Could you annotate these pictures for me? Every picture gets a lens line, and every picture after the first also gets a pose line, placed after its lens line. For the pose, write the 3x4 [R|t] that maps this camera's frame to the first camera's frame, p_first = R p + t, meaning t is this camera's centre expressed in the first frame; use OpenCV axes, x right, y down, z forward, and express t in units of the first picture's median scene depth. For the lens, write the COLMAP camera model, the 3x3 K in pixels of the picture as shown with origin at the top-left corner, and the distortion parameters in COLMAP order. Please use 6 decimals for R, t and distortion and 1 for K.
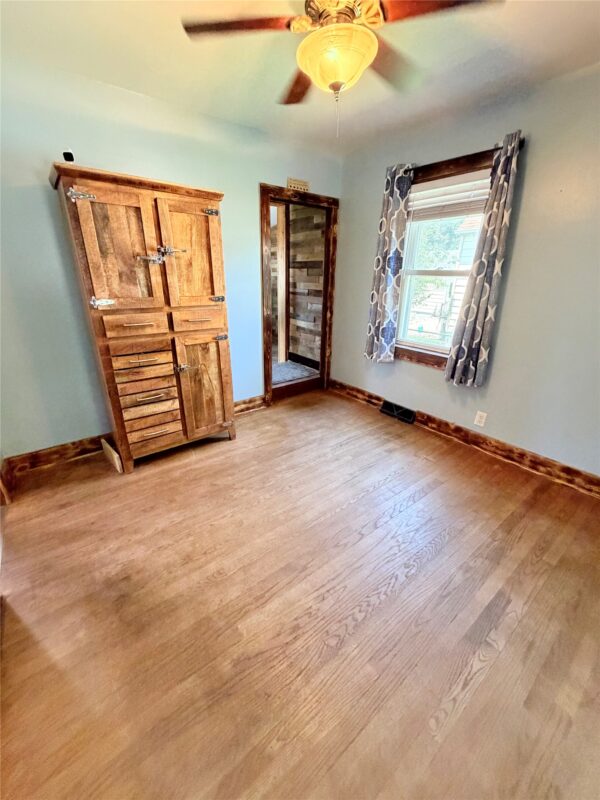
lens RADIAL K [[319.1, 0, 300.0], [0, 319.1, 398.5], [0, 0, 1]] dist [0.000331, 0.000202]
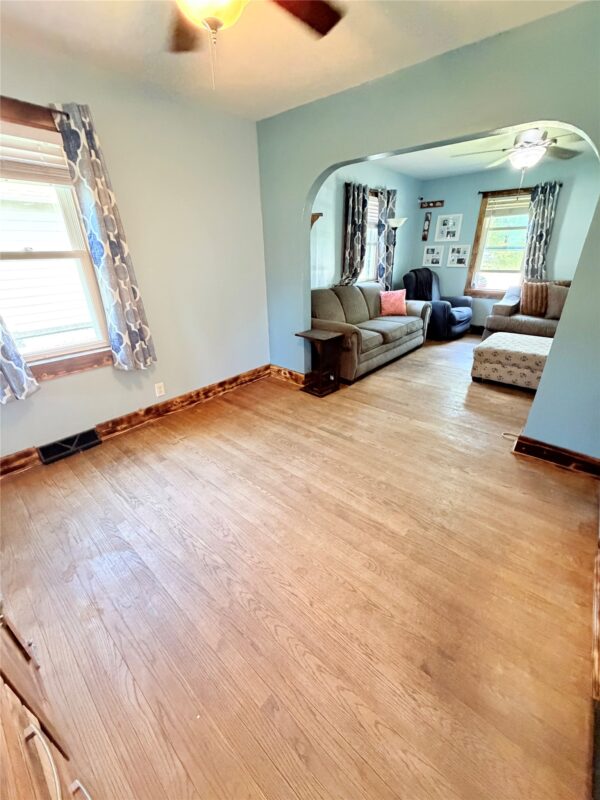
lens RADIAL K [[319.1, 0, 300.0], [0, 319.1, 398.5], [0, 0, 1]] dist [0.000331, 0.000202]
pose [[-0.193598, -0.420603, 0.886348, -0.601115], [0.372226, 0.804402, 0.463018, -0.281244], [-0.907727, 0.419561, 0.000829, 0.678128]]
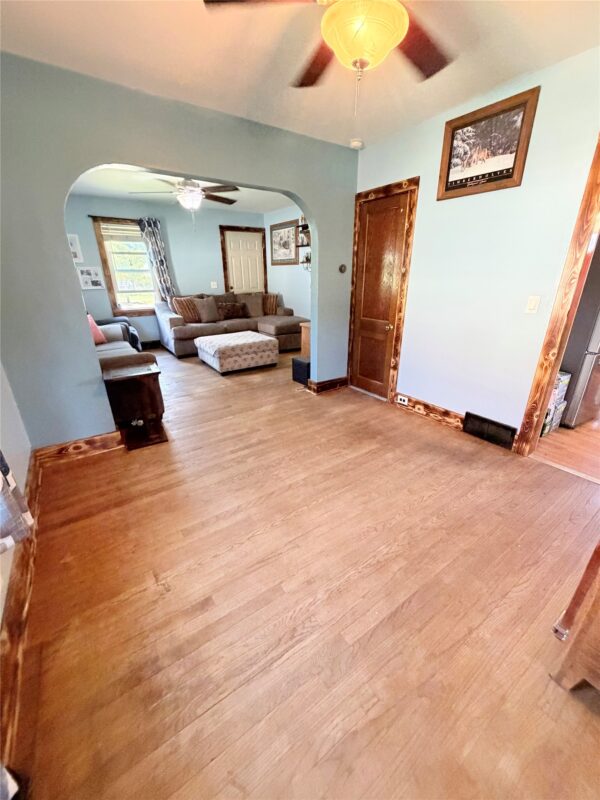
lens RADIAL K [[319.1, 0, 300.0], [0, 319.1, 398.5], [0, 0, 1]] dist [0.000331, 0.000202]
pose [[-0.998536, -0.026291, 0.047264, 0.128155], [0.013265, 0.728154, 0.685285, -0.513440], [-0.052432, 0.684909, -0.726740, 1.338907]]
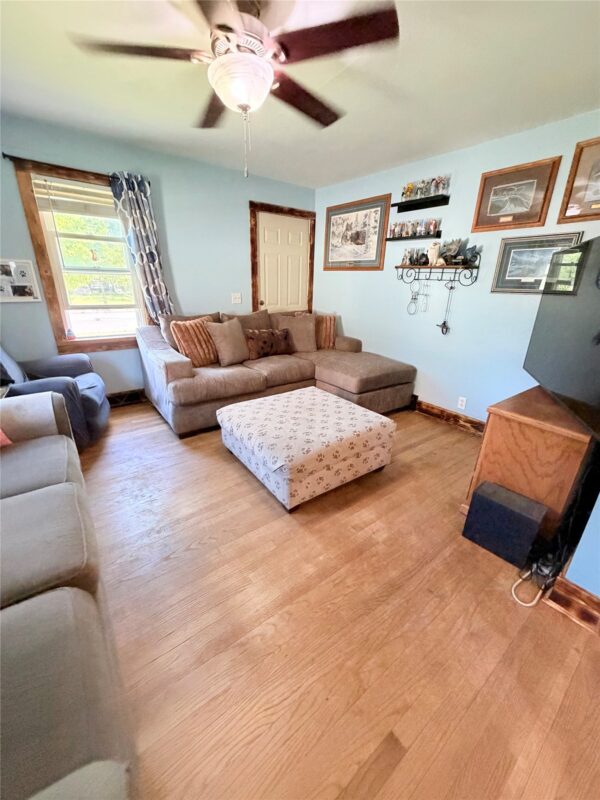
lens RADIAL K [[319.1, 0, 300.0], [0, 319.1, 398.5], [0, 0, 1]] dist [0.000331, 0.000202]
pose [[-0.999117, -0.041751, -0.004617, 0.688784], [-0.034102, 0.742026, 0.669503, -0.087964], [-0.024527, 0.669069, -0.742795, 0.281943]]
